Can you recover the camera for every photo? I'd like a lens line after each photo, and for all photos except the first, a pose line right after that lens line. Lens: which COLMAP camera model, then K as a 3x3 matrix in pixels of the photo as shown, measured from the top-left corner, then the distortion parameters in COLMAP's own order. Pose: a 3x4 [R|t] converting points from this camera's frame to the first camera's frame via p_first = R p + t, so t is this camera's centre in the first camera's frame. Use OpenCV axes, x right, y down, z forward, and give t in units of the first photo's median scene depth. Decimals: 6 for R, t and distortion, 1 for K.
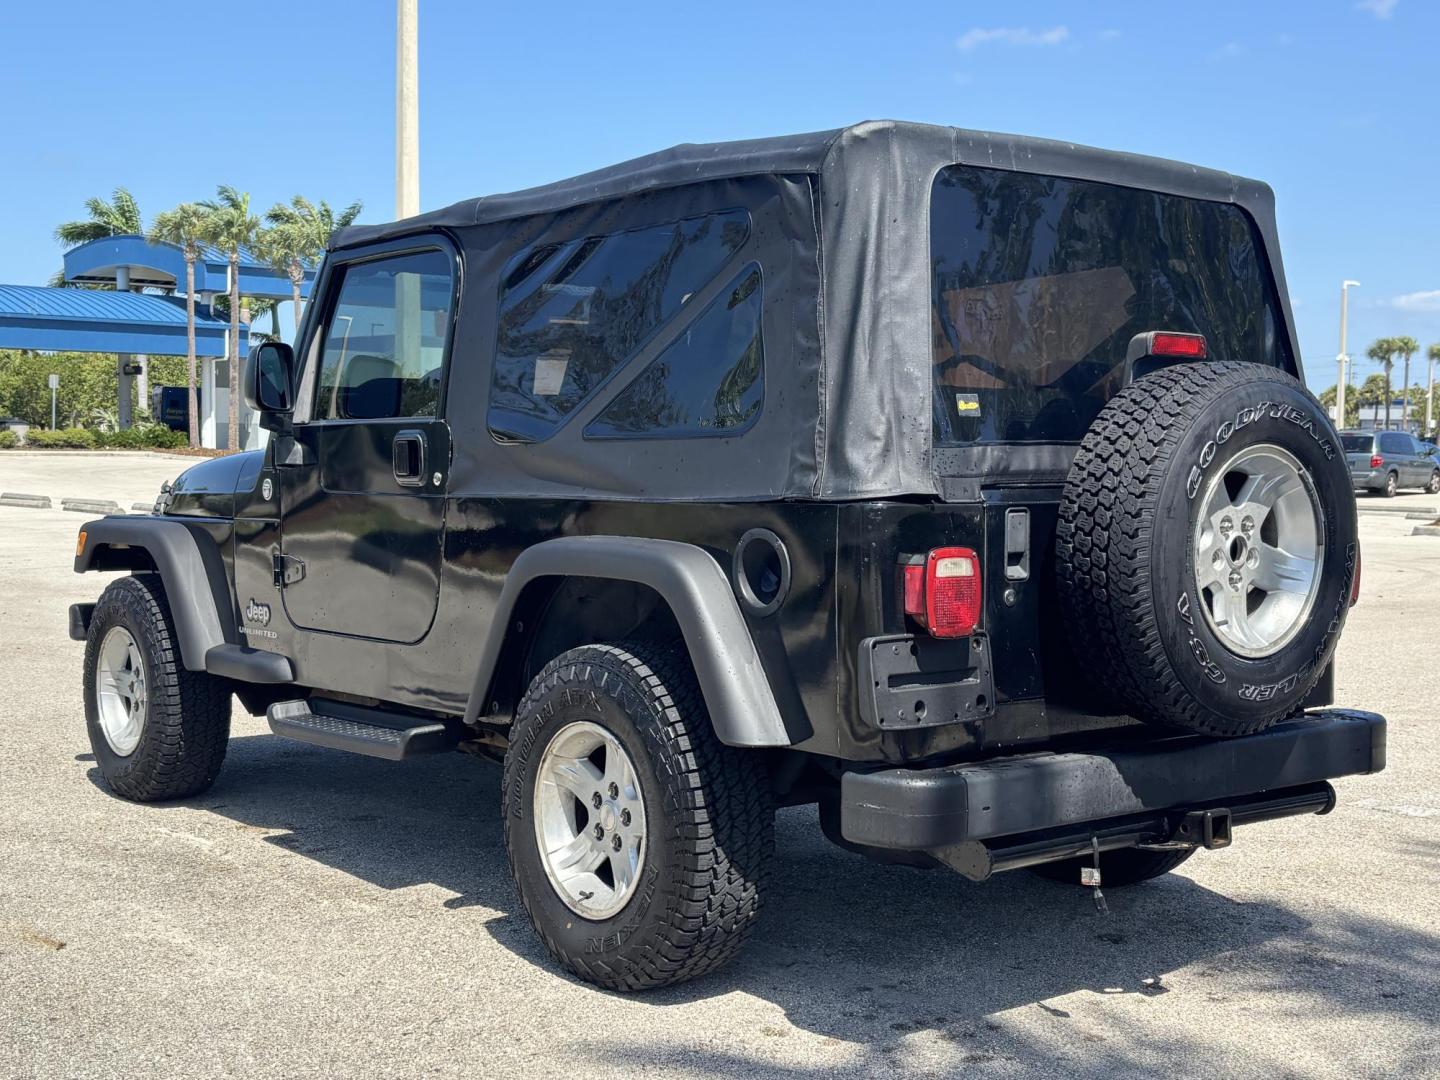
lens RADIAL K [[1848.5, 0, 729.7], [0, 1848.5, 538.4], [0, 0, 1]] dist [0.154388, -0.530284]
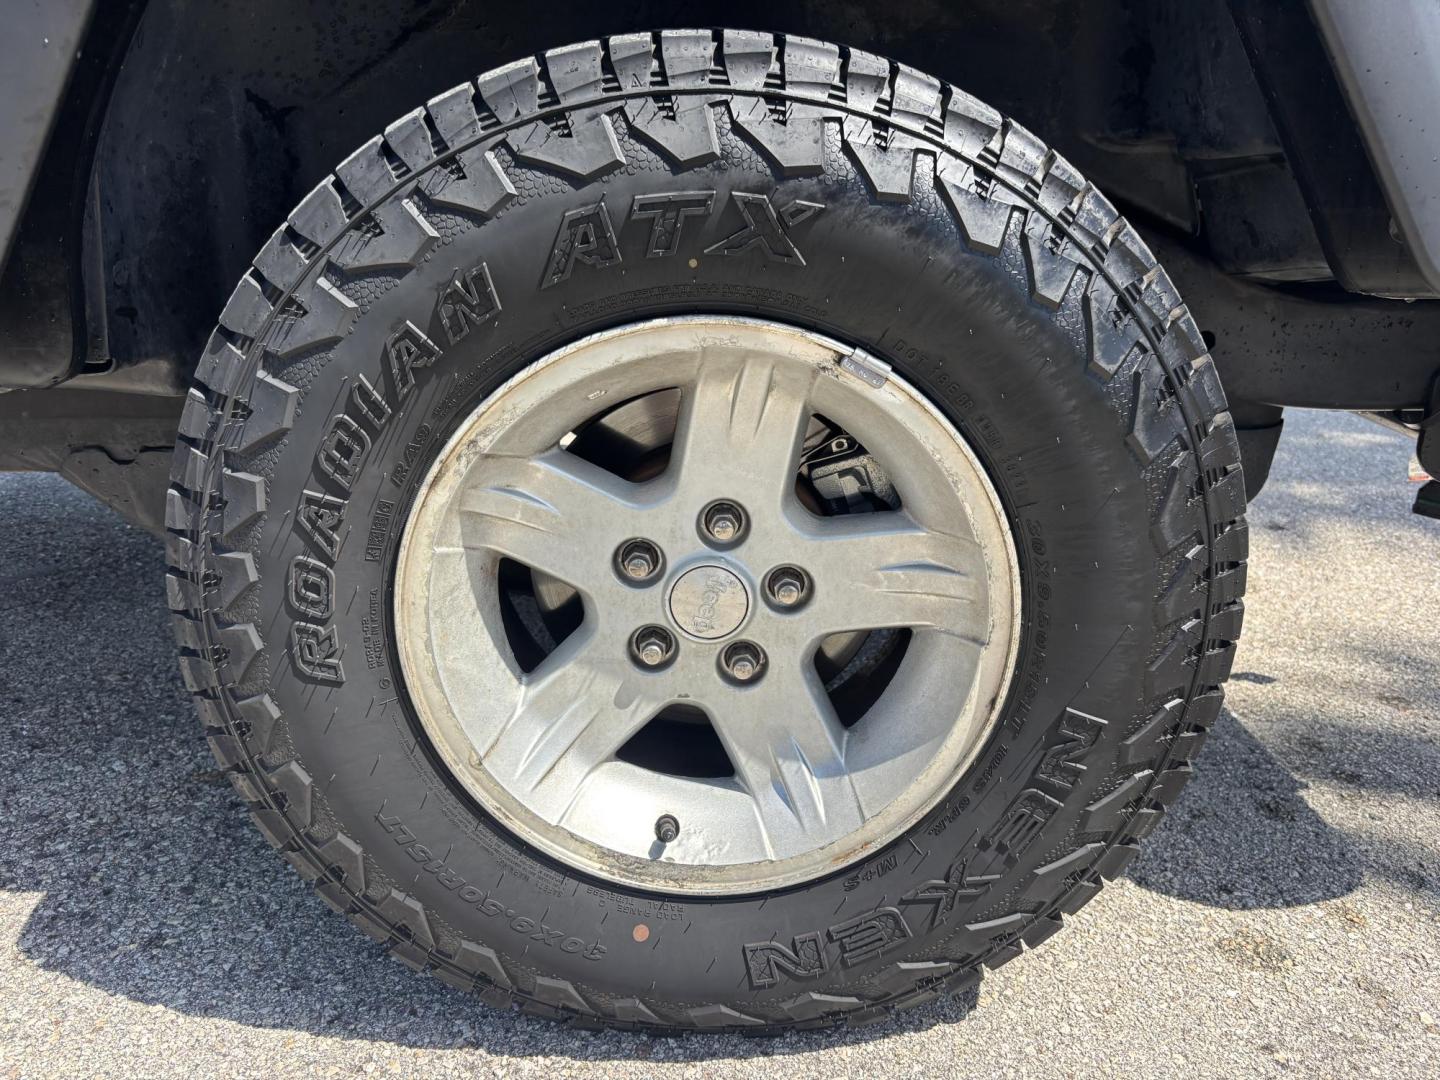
lens RADIAL K [[1004.4, 0, 720.0], [0, 1004.4, 540.0], [0, 0, 1]] dist [0.030733, -0.001828]
pose [[0.625875, -0.252678, 0.737858, -0.195131], [0.035520, 0.954318, 0.296675, 0.085157], [-0.779114, -0.159473, 0.606259, 0.886781]]
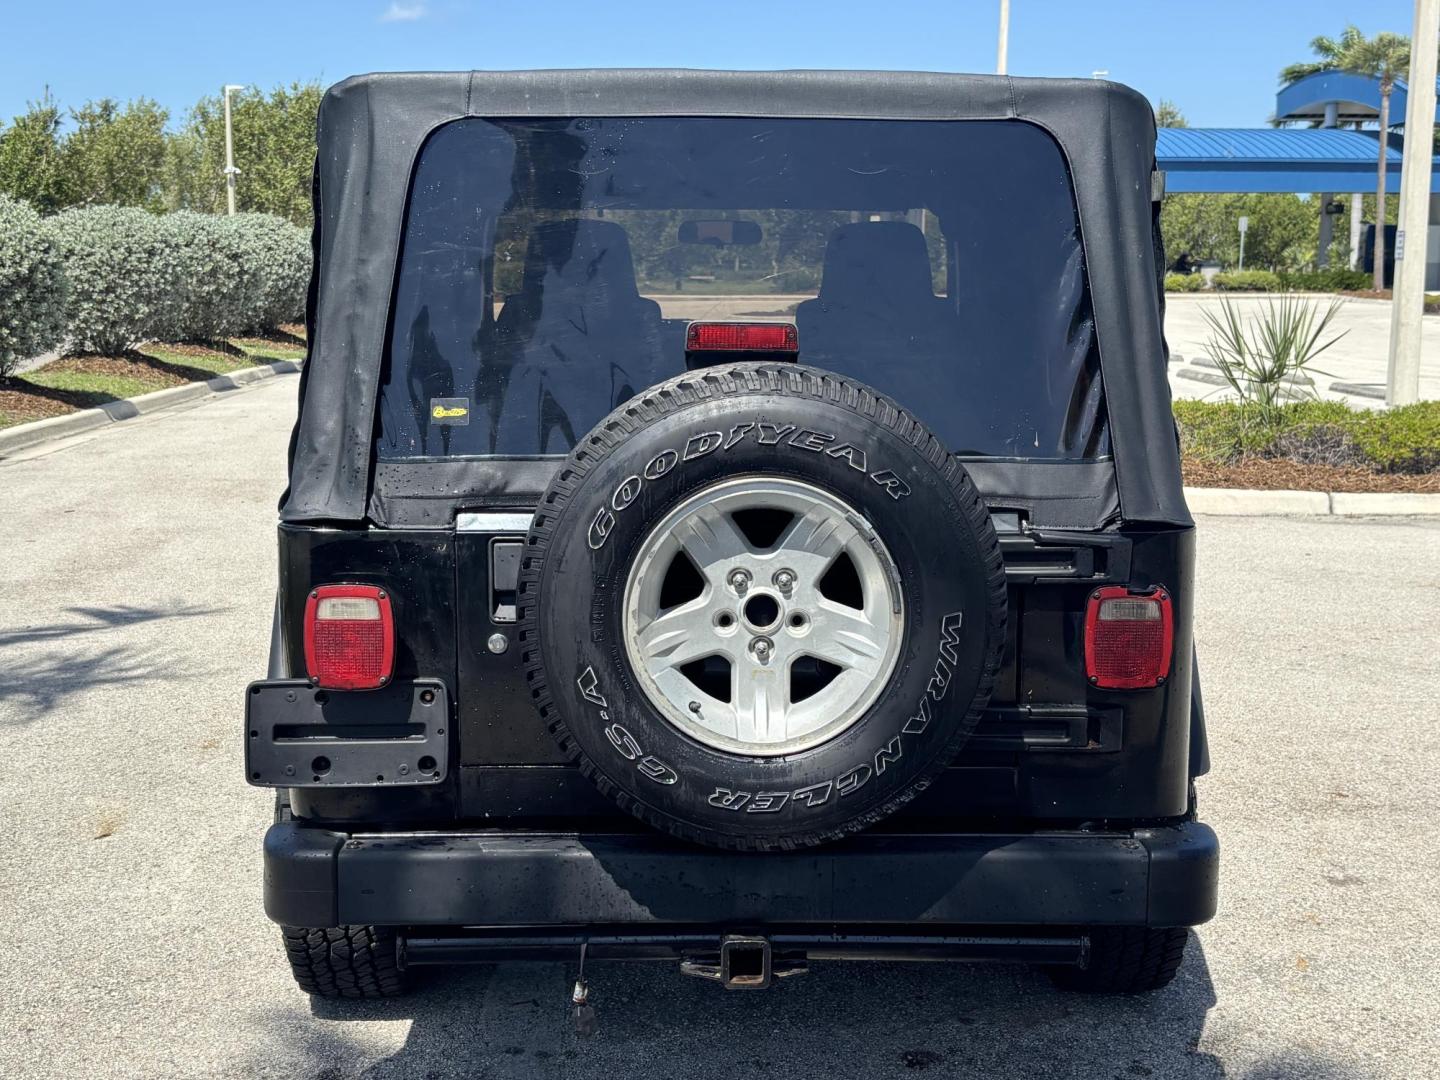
lens RADIAL K [[1848.5, 0, 729.7], [0, 1848.5, 538.4], [0, 0, 1]] dist [0.154388, -0.530284]
pose [[0.790513, 0.080660, -0.607111, 0.662368], [-0.026682, 0.994884, 0.097436, -0.089173], [0.611864, -0.060826, 0.788621, 0.368765]]
